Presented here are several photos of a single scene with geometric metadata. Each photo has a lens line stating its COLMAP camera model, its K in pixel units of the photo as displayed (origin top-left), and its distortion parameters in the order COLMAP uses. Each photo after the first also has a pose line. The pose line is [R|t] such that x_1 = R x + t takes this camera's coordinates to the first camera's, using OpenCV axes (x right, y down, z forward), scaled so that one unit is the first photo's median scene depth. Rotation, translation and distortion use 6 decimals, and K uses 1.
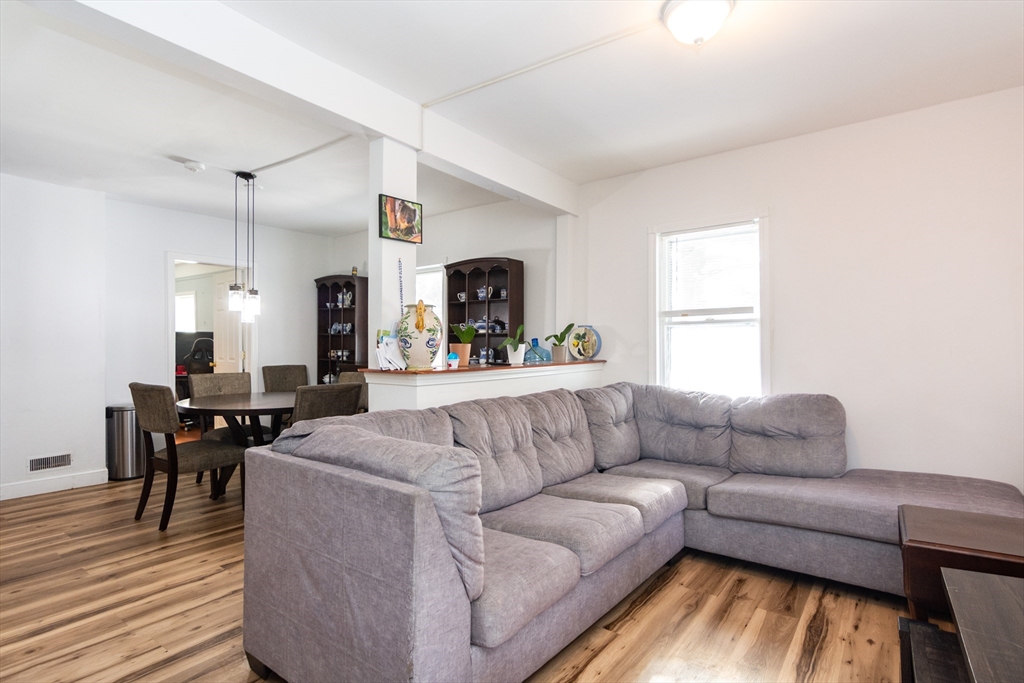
lens RADIAL K [[517.6, 0, 512.0], [0, 517.6, 341.5], [0, 0, 1]] dist [0.001846, 0.001633]
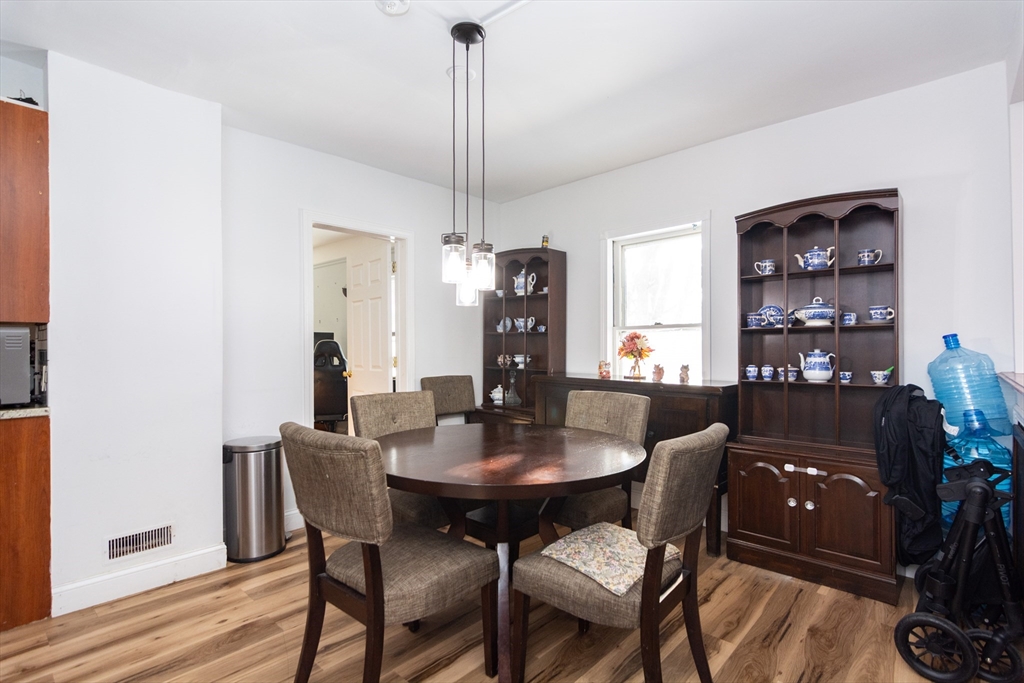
lens RADIAL K [[484.4, 0, 505.8], [0, 484.4, 344.0], [0, 0, 1]] dist [0.001192, -0.000327]
pose [[0.994226, -0.003780, -0.107244, -0.376555], [0.003471, 0.999989, -0.003064, 0.004734], [0.107254, 0.002674, 0.994228, 0.449874]]
